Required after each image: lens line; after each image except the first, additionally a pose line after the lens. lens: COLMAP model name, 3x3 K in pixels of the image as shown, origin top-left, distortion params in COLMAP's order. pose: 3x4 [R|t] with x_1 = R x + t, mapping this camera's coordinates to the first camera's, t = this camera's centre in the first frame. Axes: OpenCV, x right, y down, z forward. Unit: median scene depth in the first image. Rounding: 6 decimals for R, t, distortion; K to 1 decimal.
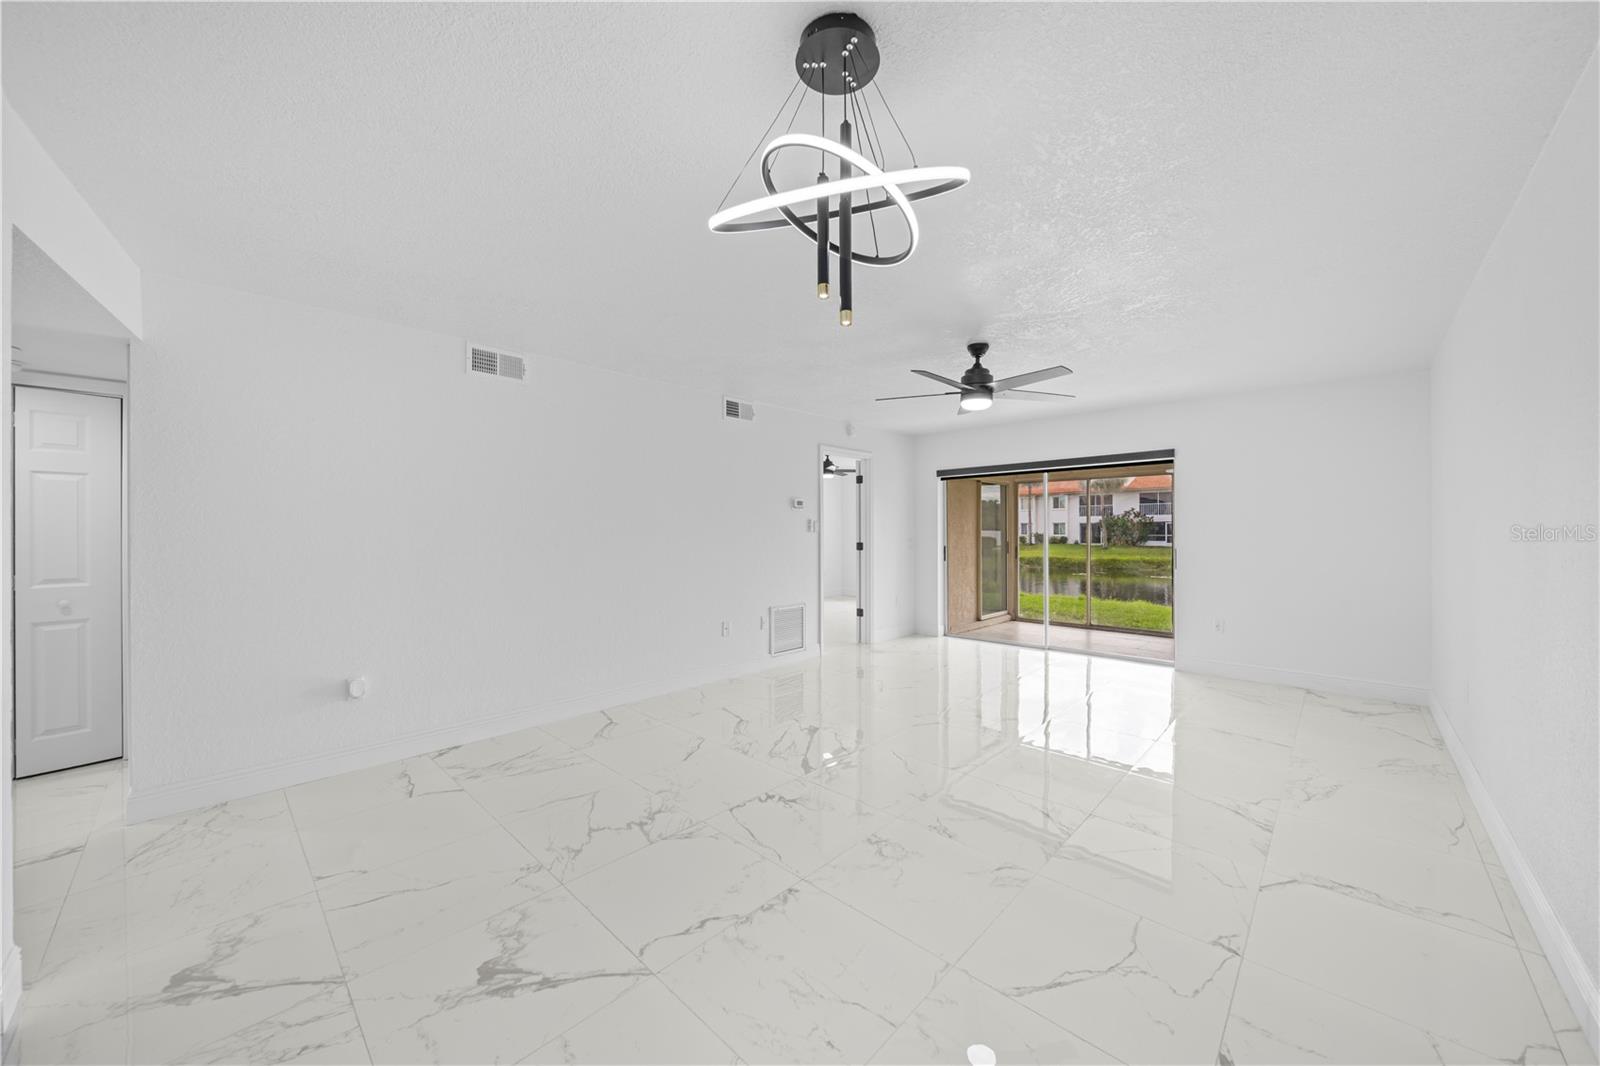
lens RADIAL K [[564.1, 0, 809.5], [0, 564.1, 531.6], [0, 0, 1]] dist [-0.001409, -0.001430]
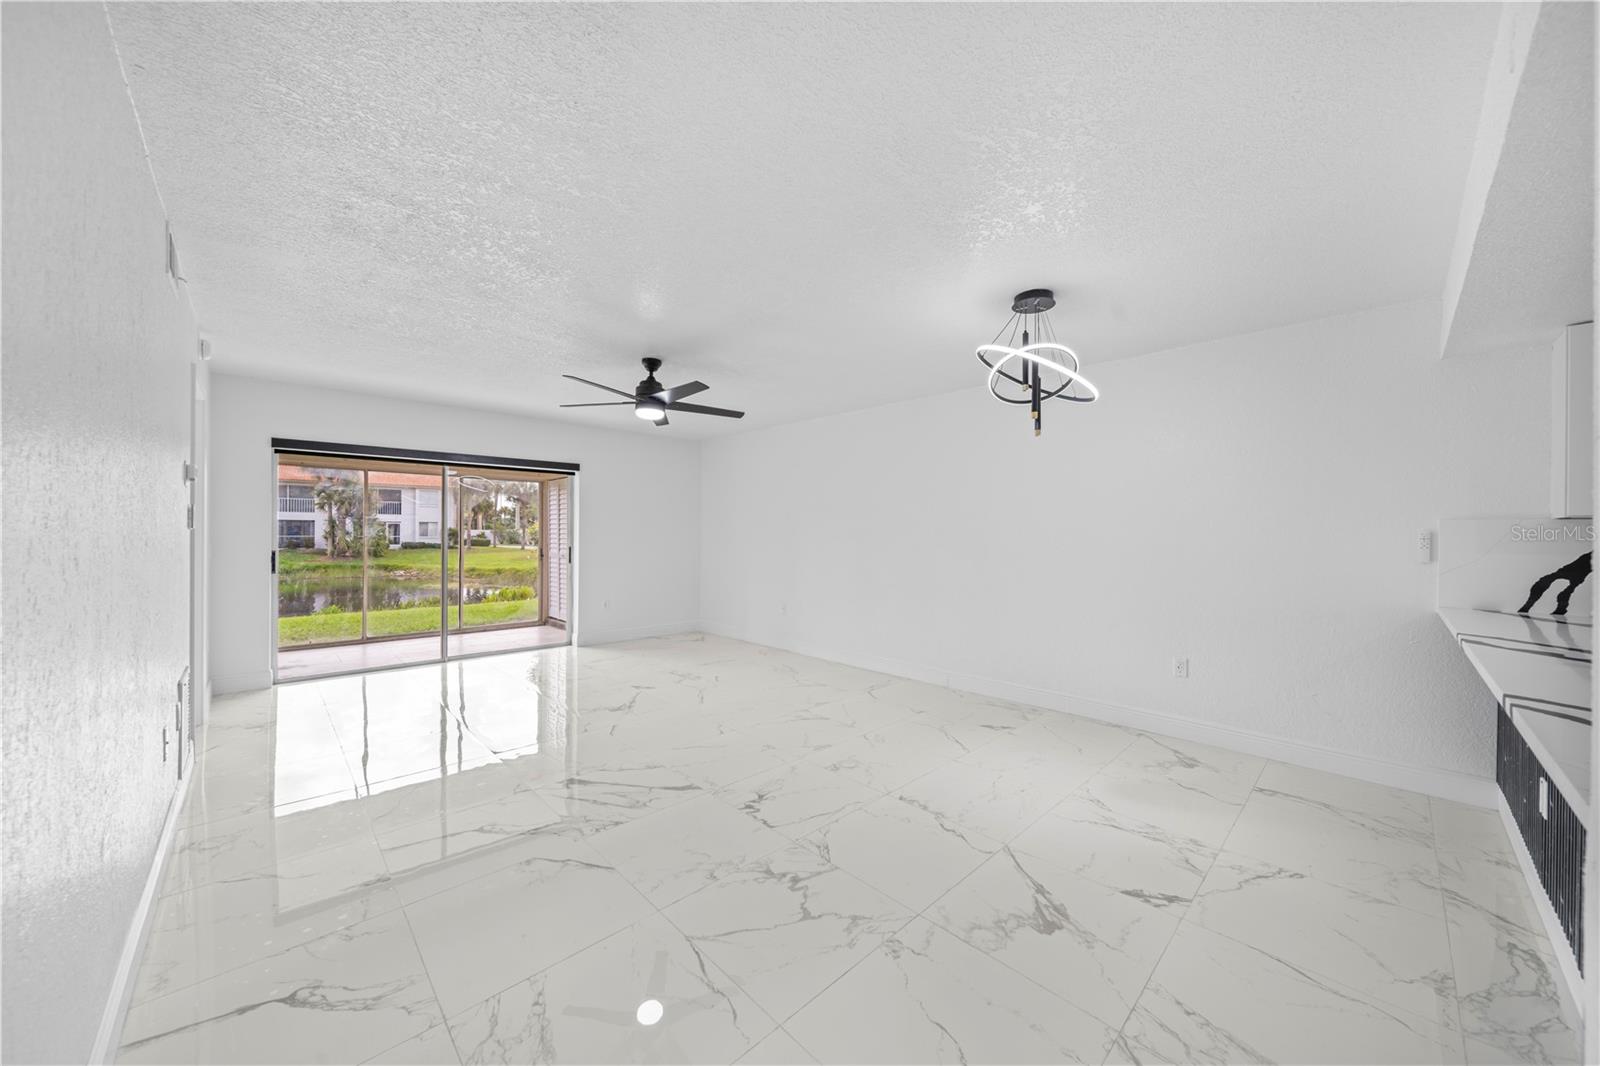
lens RADIAL K [[564.1, 0, 809.5], [0, 564.1, 531.6], [0, 0, 1]] dist [-0.001409, -0.001430]
pose [[0.052350, 0.008054, 0.998596, -1.132658], [-0.006232, 0.999951, -0.007738, 0.009976], [-0.998609, -0.005819, 0.052397, 0.938369]]
